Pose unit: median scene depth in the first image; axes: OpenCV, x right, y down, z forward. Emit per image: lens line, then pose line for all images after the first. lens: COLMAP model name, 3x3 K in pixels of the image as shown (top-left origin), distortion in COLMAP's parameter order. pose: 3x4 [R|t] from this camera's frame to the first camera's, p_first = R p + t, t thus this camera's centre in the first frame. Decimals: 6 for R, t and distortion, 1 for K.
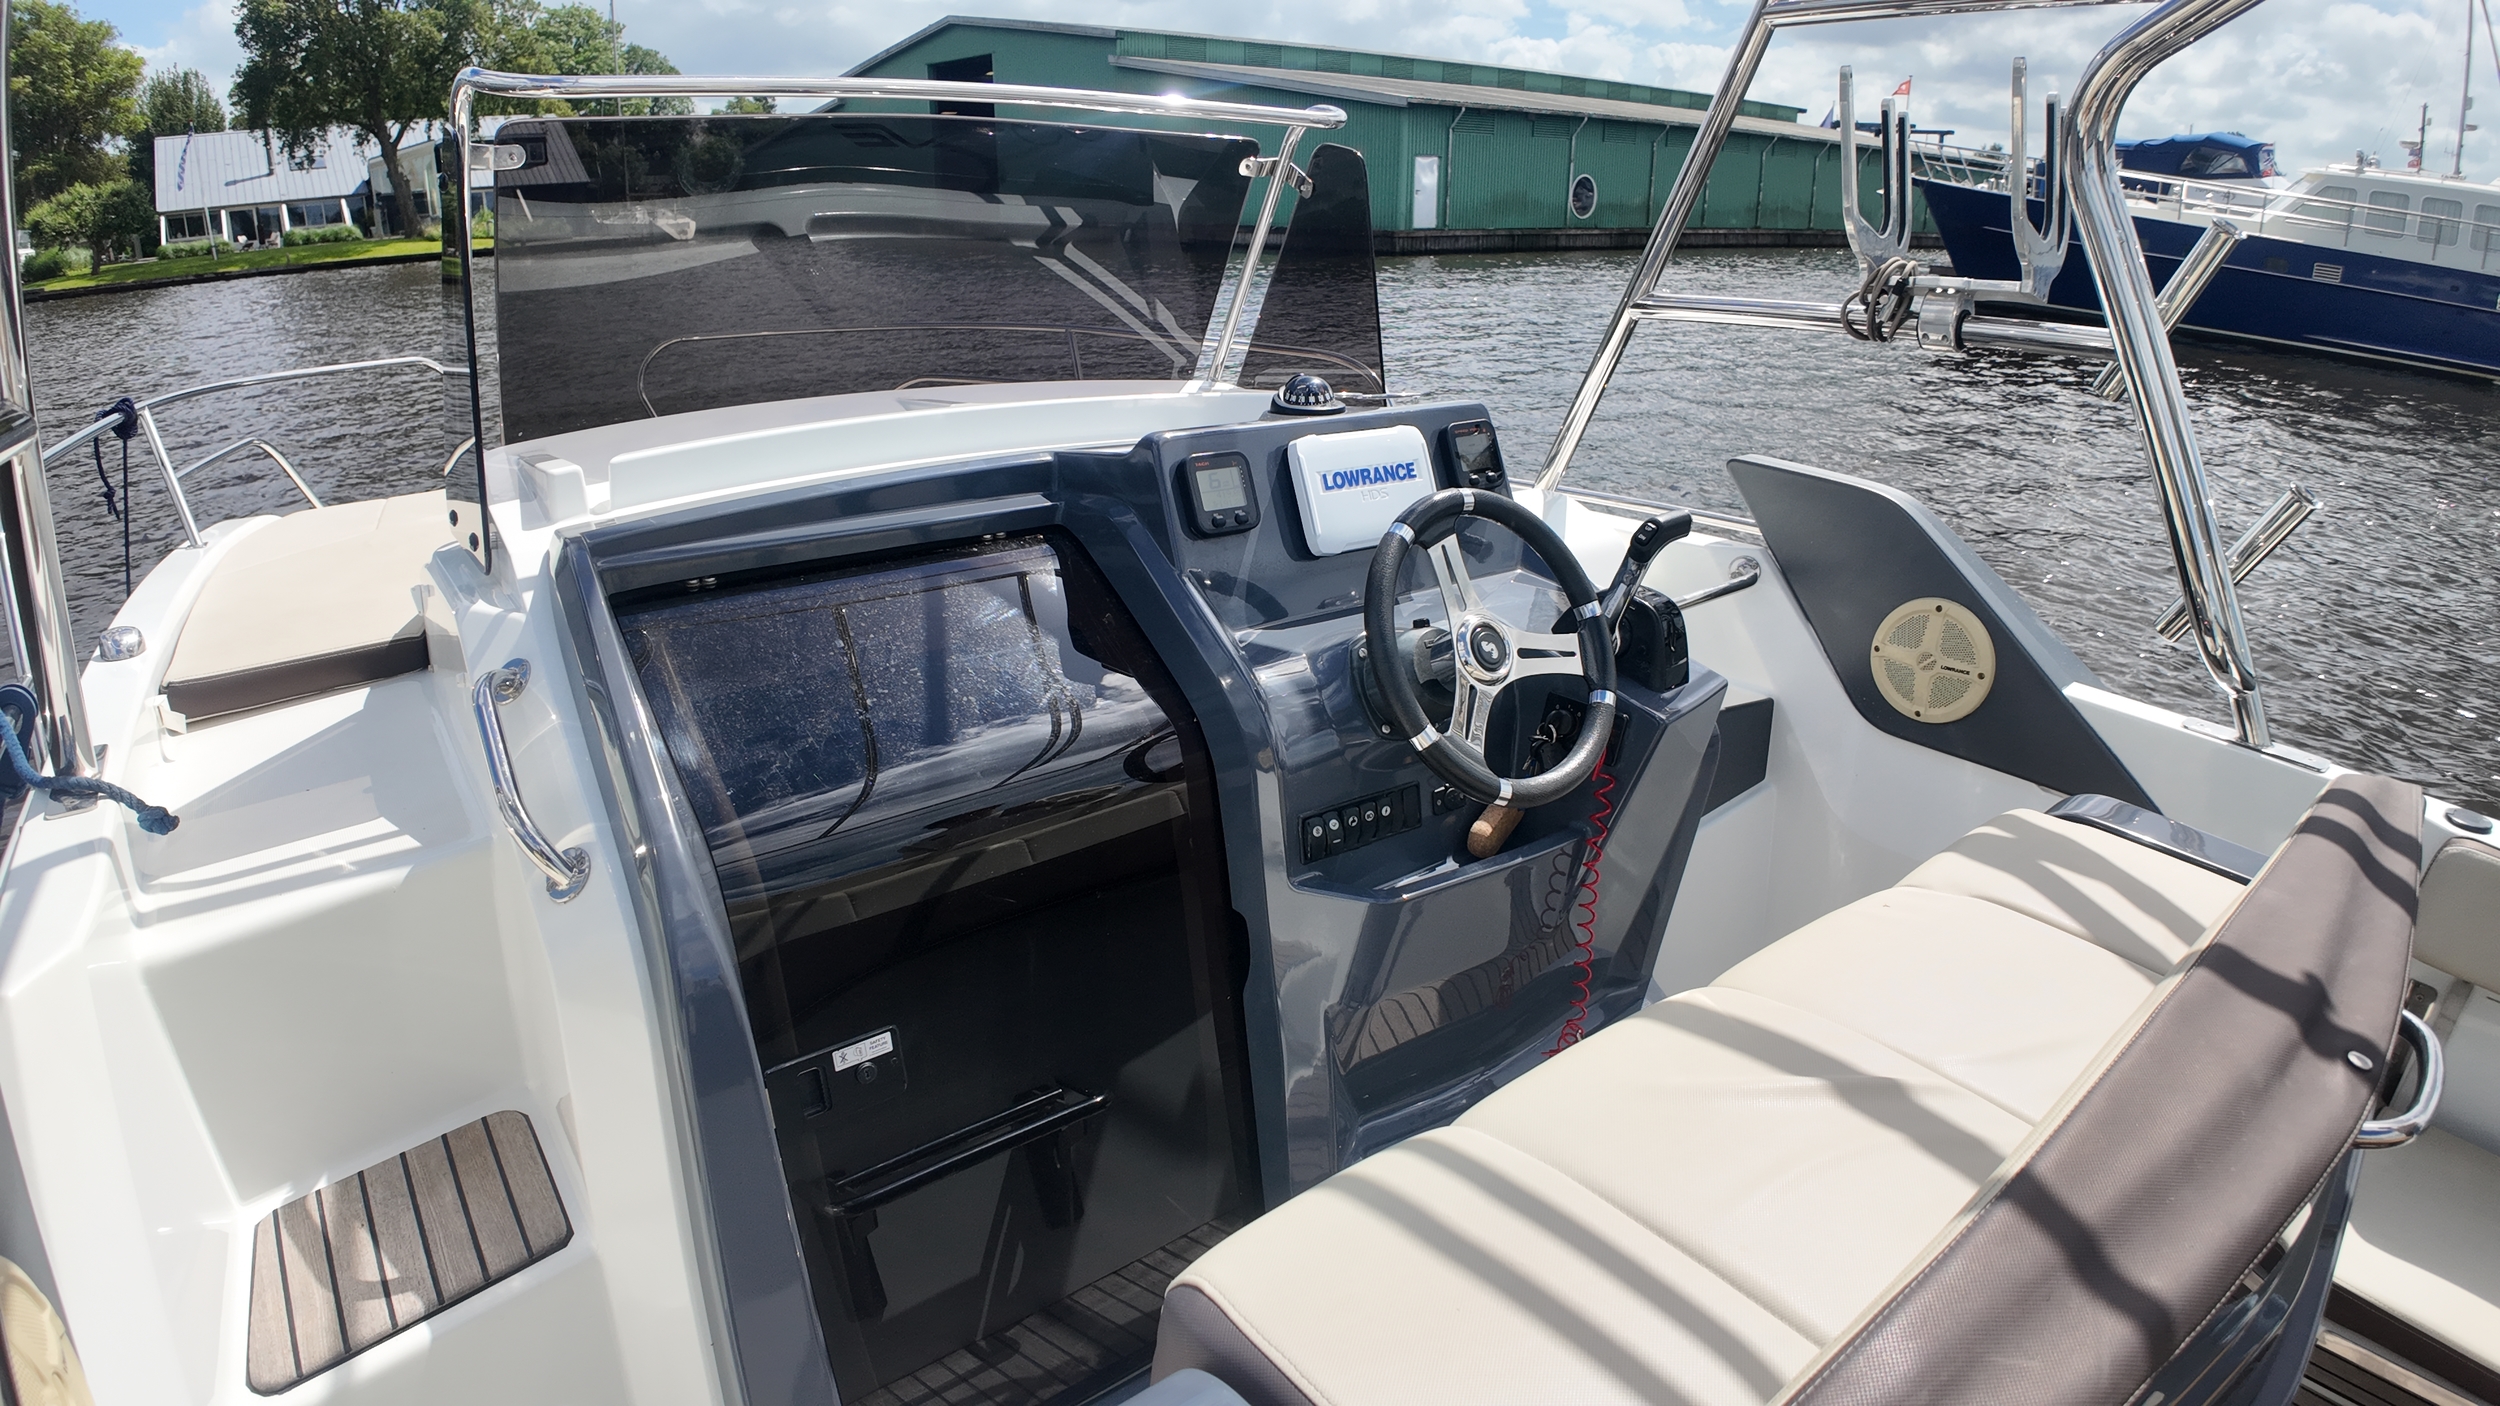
lens RADIAL K [[1370.7, 0, 1328.6], [0, 1370.7, 743.7], [0, 0, 1]] dist [-0.076940, -0.022444]
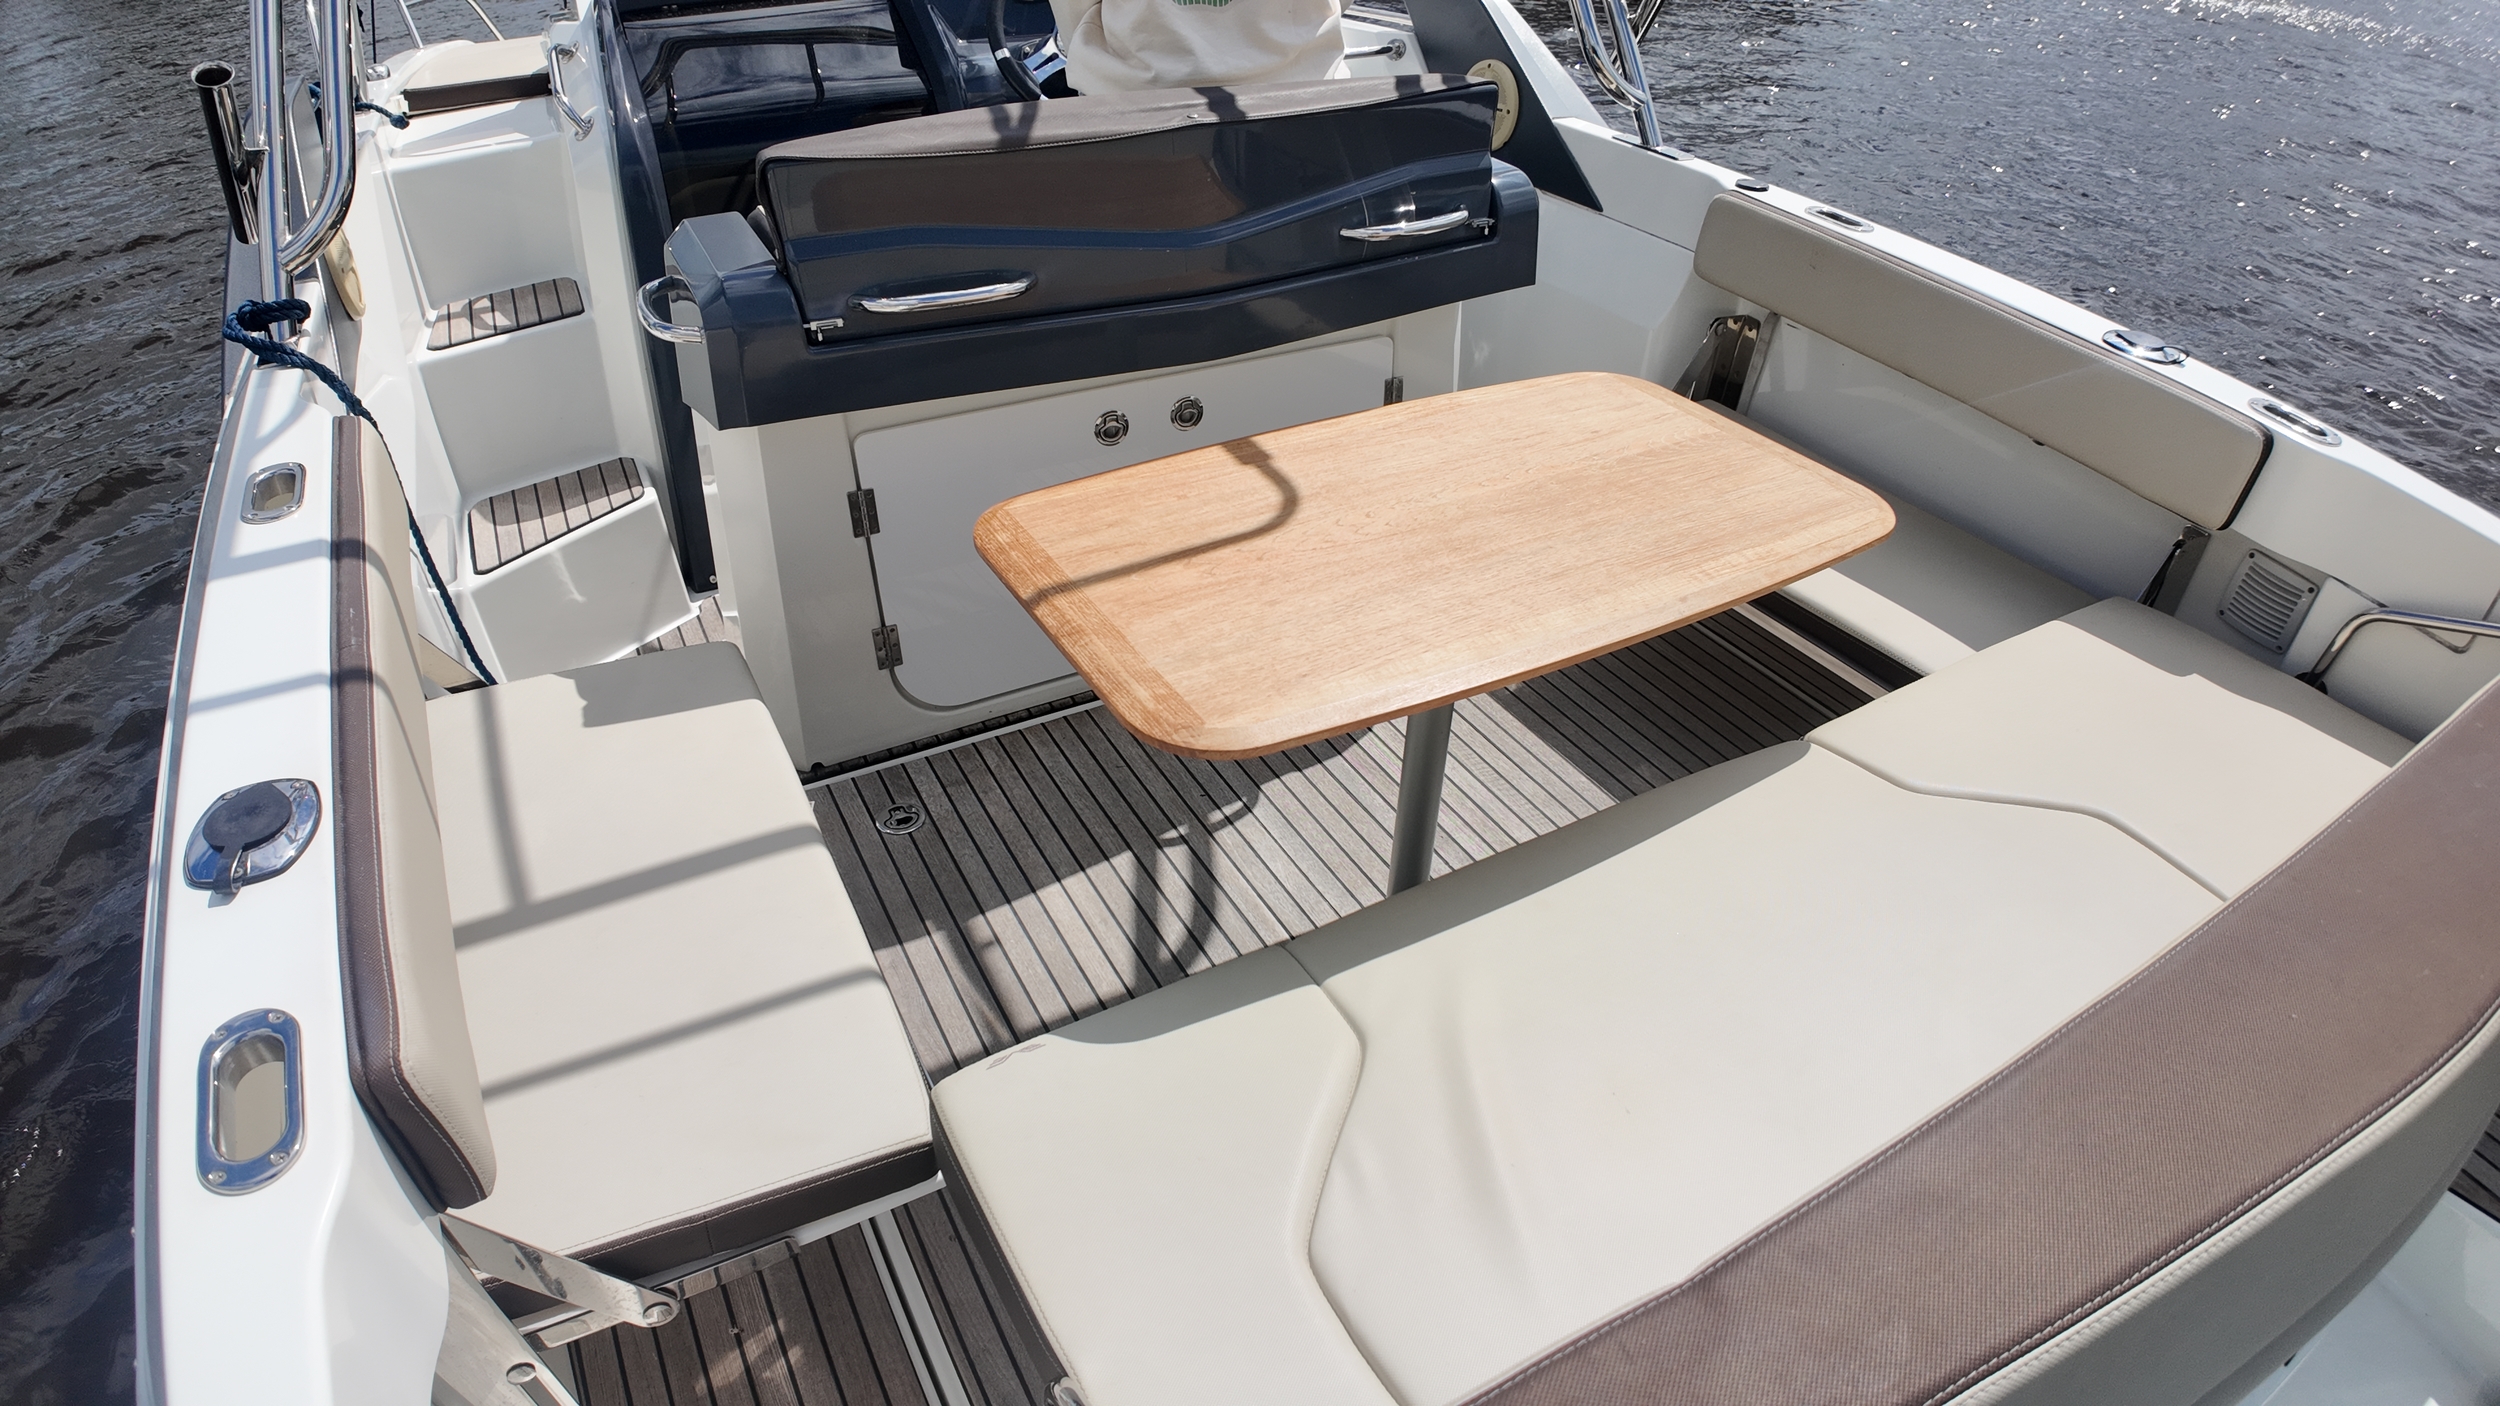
lens RADIAL K [[1370.7, 0, 1328.6], [0, 1370.7, 743.7], [0, 0, 1]] dist [-0.076940, -0.022444]
pose [[0.986691, 0.093751, -0.132862, 0.684465], [-0.058567, 0.967120, 0.247486, 0.325271], [0.151696, -0.236411, 0.959739, -0.732302]]
